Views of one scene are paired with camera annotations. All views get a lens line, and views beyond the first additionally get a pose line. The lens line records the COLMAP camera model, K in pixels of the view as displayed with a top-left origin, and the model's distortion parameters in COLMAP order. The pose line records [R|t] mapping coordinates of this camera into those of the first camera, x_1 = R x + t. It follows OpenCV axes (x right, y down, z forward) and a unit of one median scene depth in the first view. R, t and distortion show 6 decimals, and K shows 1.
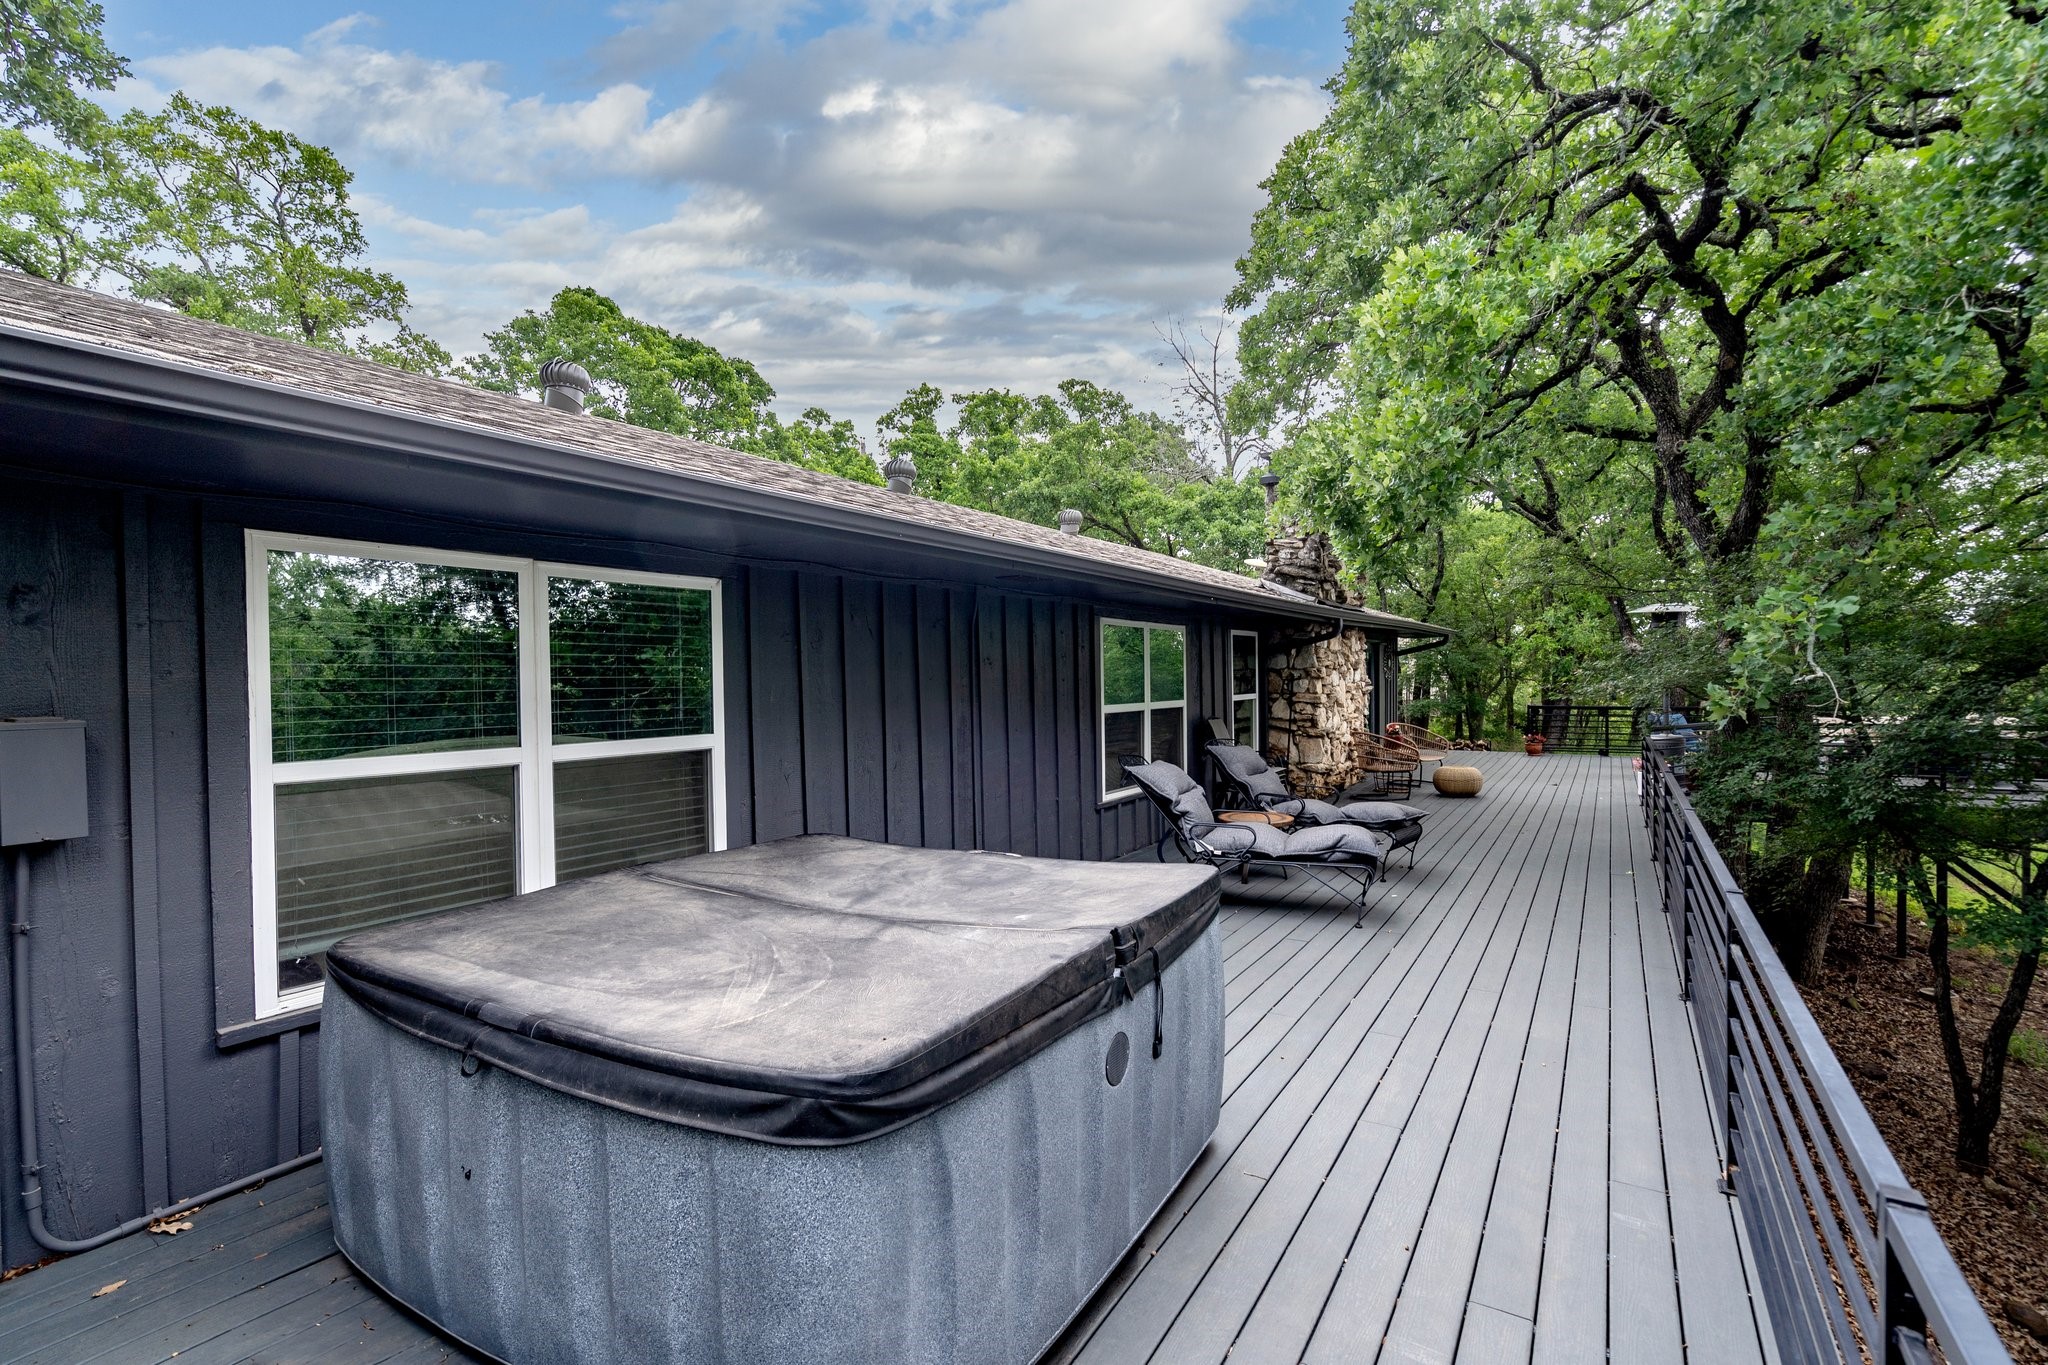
lens RADIAL K [[932.2, 0, 1025.5], [0, 932.2, 691.1], [0, 0, 1]] dist [0.000925, -0.000216]
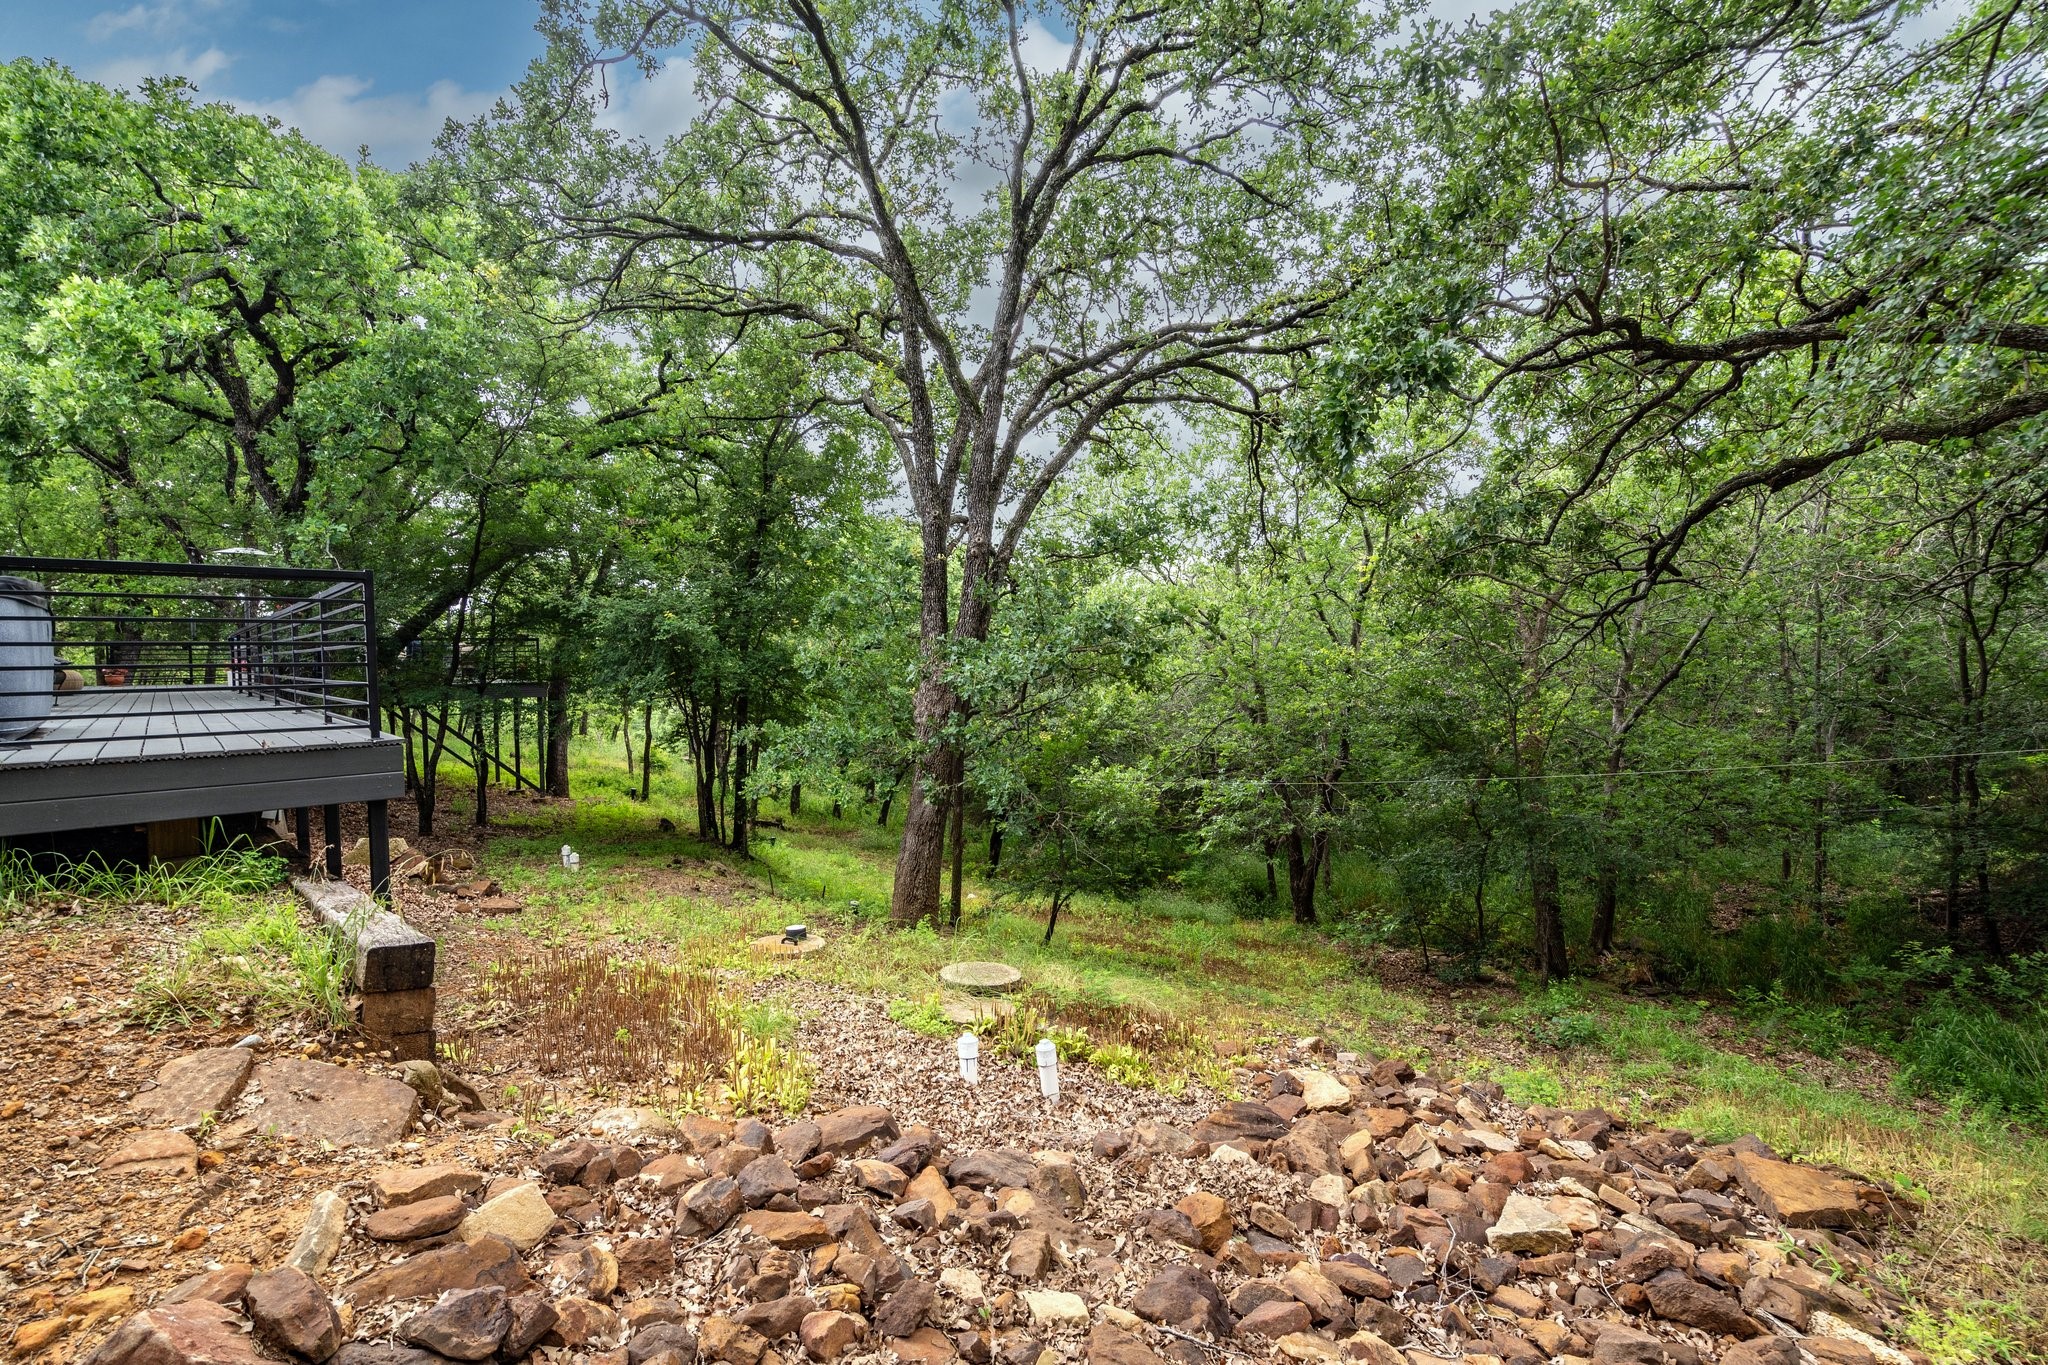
lens RADIAL K [[932.2, 0, 1025.5], [0, 932.2, 691.1], [0, 0, 1]] dist [0.000925, -0.000216]
pose [[0.257846, -0.023739, 0.965894, -0.533987], [0.020370, 0.999609, 0.019130, 0.178517], [-0.965971, 0.014743, 0.258229, -0.710421]]
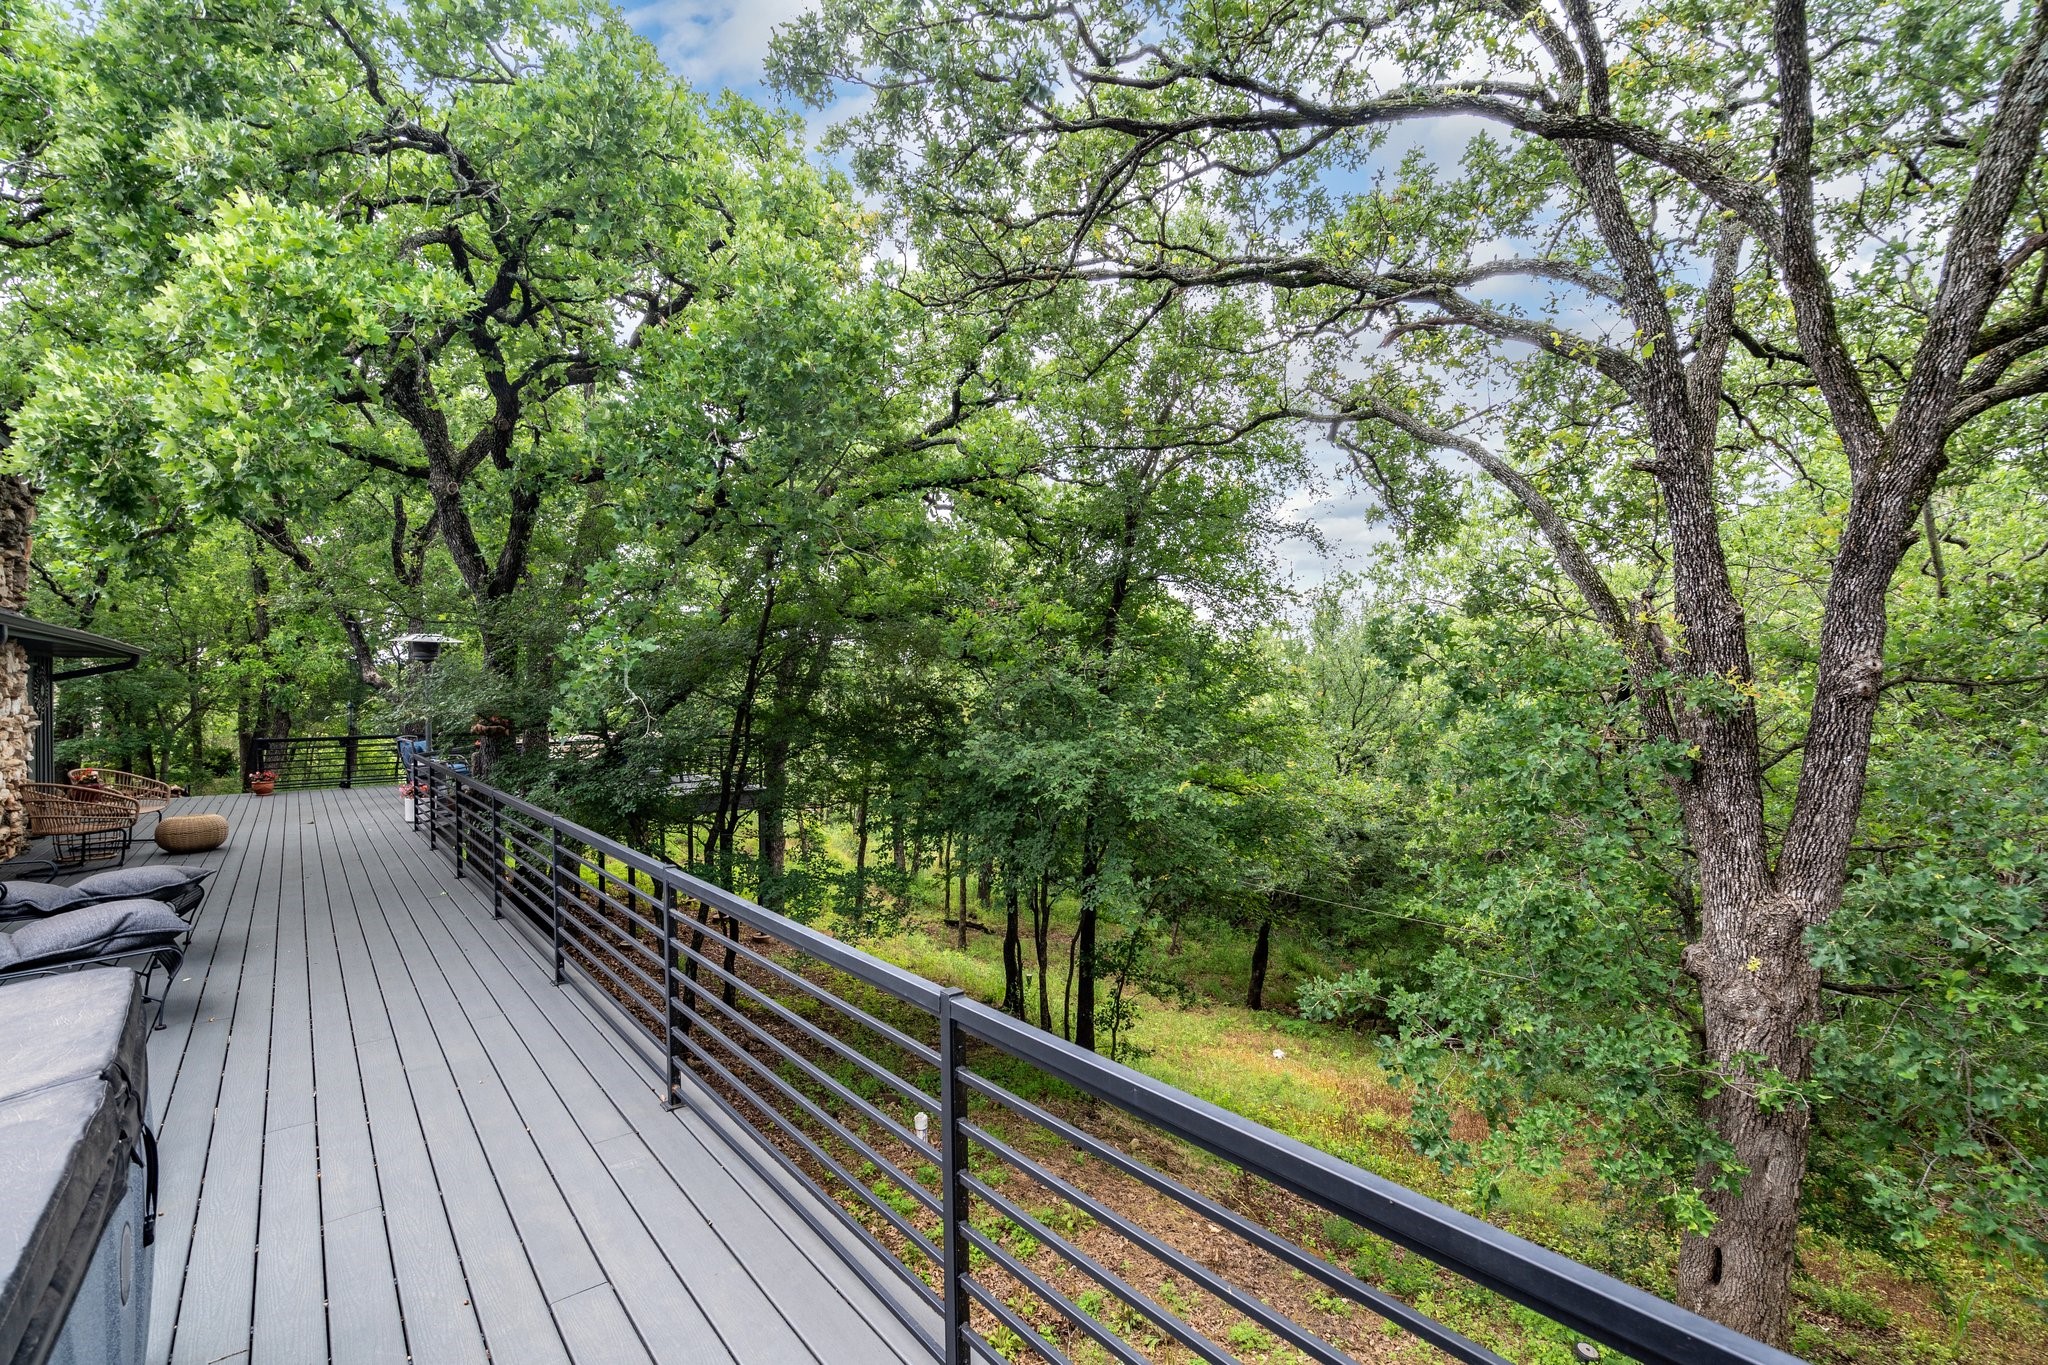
lens RADIAL K [[932.2, 0, 1025.5], [0, 932.2, 691.1], [0, 0, 1]] dist [0.000925, -0.000216]
pose [[0.334845, 0.006836, 0.942248, -0.104681], [0.024232, 0.999580, -0.015864, 0.003184], [-0.941962, 0.028145, 0.334539, 0.047295]]
